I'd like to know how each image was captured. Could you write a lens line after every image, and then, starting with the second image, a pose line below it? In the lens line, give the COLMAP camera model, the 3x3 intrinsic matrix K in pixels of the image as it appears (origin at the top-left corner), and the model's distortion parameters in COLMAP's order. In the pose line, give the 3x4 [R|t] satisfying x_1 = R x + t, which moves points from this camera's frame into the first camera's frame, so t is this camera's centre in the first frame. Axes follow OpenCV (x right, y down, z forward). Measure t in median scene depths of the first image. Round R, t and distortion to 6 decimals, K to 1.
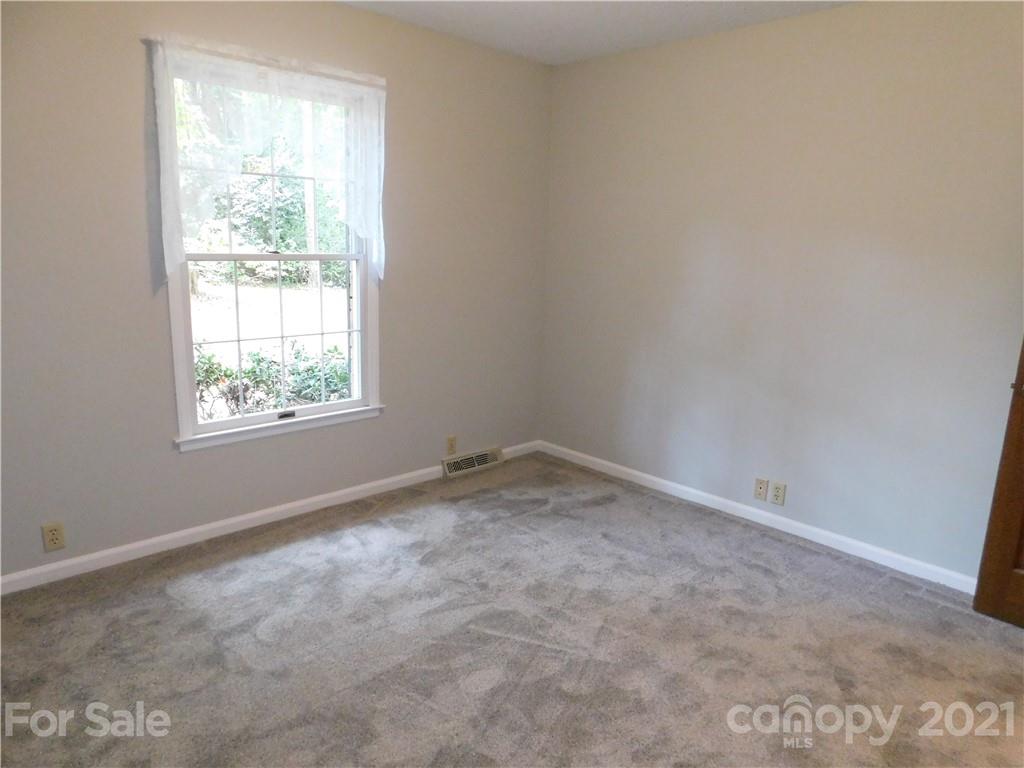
lens RADIAL K [[681.6, 0, 515.4], [0, 681.6, 384.3], [0, 0, 1]] dist [-0.064126, 0.053748]
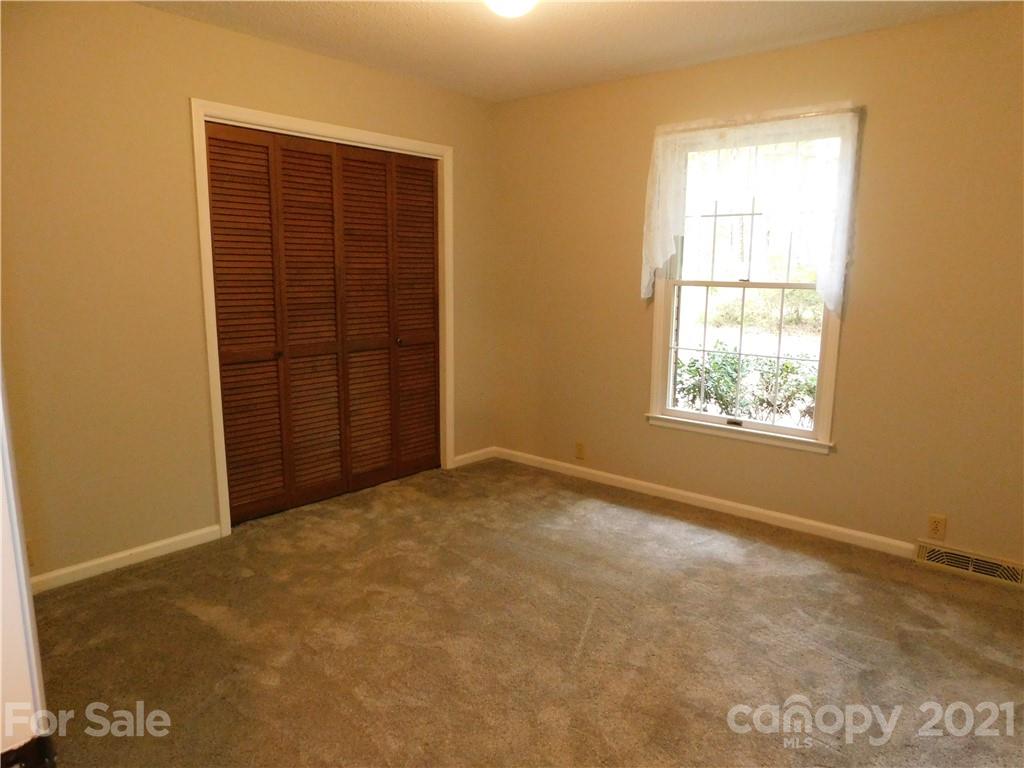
lens RADIAL K [[681.6, 0, 515.4], [0, 681.6, 384.3], [0, 0, 1]] dist [-0.064126, 0.053748]
pose [[0.101291, 0.140306, -0.984913, 0.740370], [-0.211492, 0.970413, 0.116490, -0.072521], [0.972117, 0.196502, 0.127968, 0.487841]]
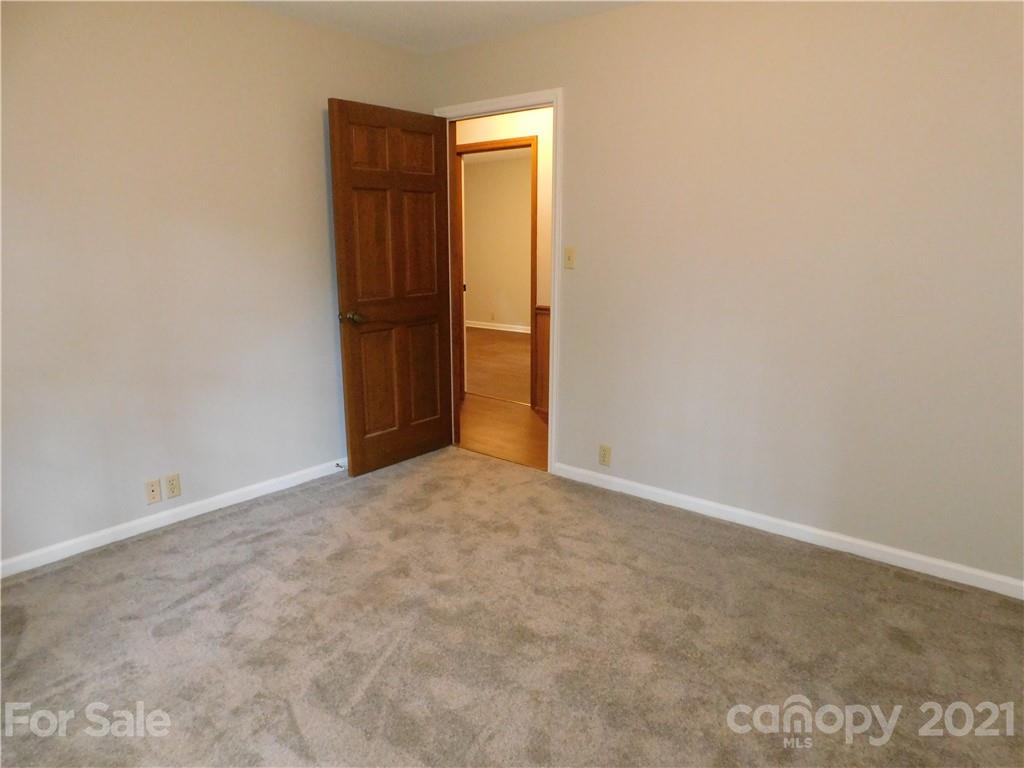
lens RADIAL K [[681.6, 0, 515.4], [0, 681.6, 384.3], [0, 0, 1]] dist [-0.064126, 0.053748]
pose [[-0.100495, -0.251810, 0.962545, -0.563655], [0.208433, 0.940647, 0.267842, -0.133143], [-0.972860, 0.227542, -0.042045, 0.557683]]
